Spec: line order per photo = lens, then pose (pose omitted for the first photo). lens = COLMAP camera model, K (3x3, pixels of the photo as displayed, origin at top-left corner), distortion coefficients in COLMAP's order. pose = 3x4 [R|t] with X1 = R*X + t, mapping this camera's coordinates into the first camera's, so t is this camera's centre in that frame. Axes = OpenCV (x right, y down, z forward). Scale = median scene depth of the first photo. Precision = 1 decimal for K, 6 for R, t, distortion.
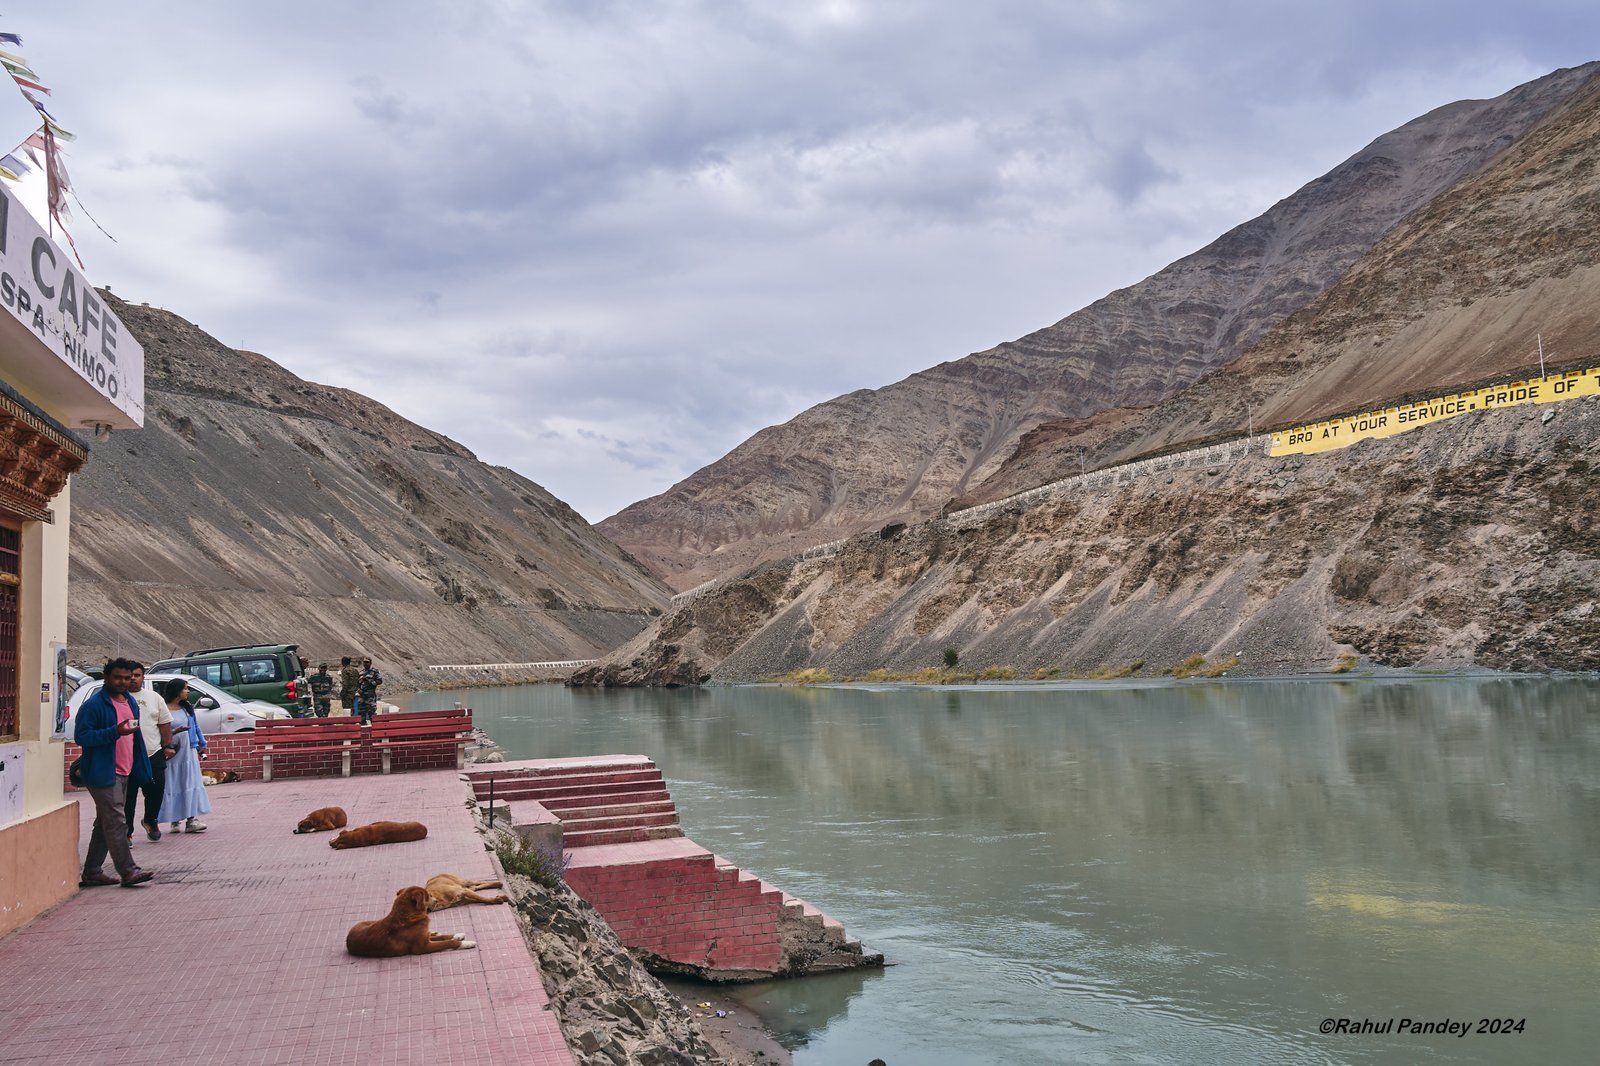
lens RADIAL K [[1382.0, 0, 801.9], [0, 1382.0, 505.9], [0, 0, 1]] dist [0.011405, -0.005753]
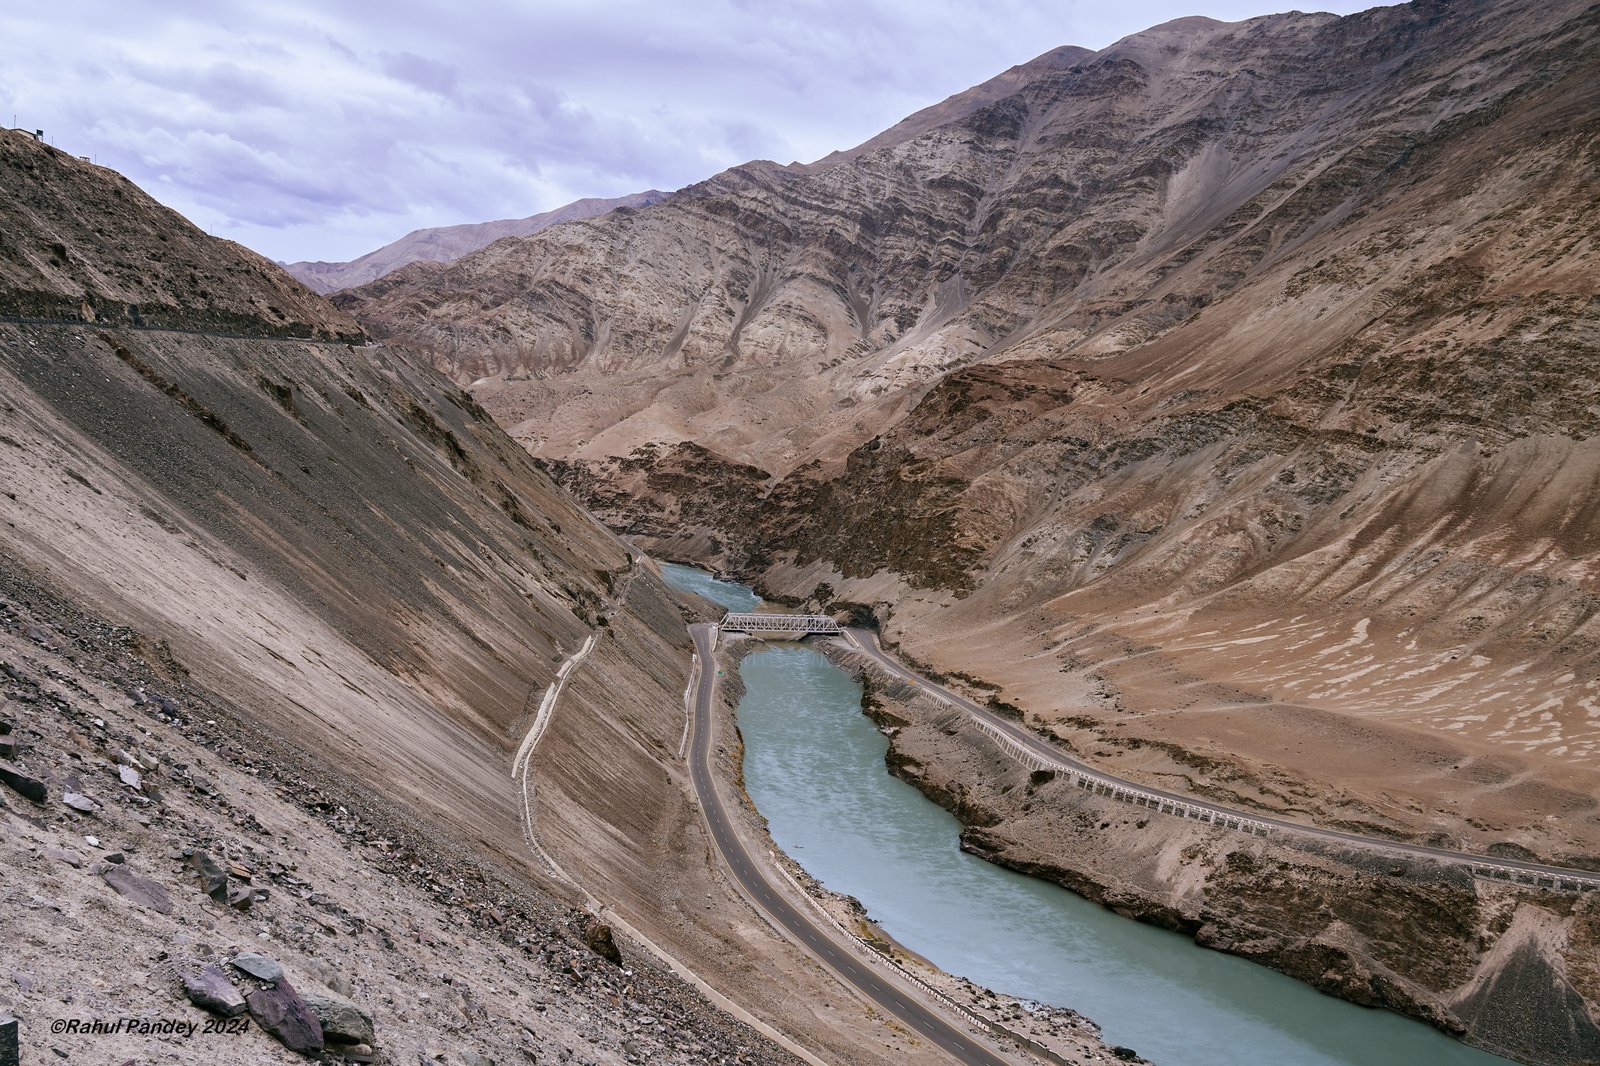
lens RADIAL K [[1382.0, 0, 801.9], [0, 1382.0, 505.9], [0, 0, 1]] dist [0.011405, -0.005753]
pose [[0.940479, 0.078408, 0.330682, -0.142753], [-0.136026, 0.978530, 0.154845, -0.054984], [-0.311441, -0.190610, 0.930952, 0.045761]]
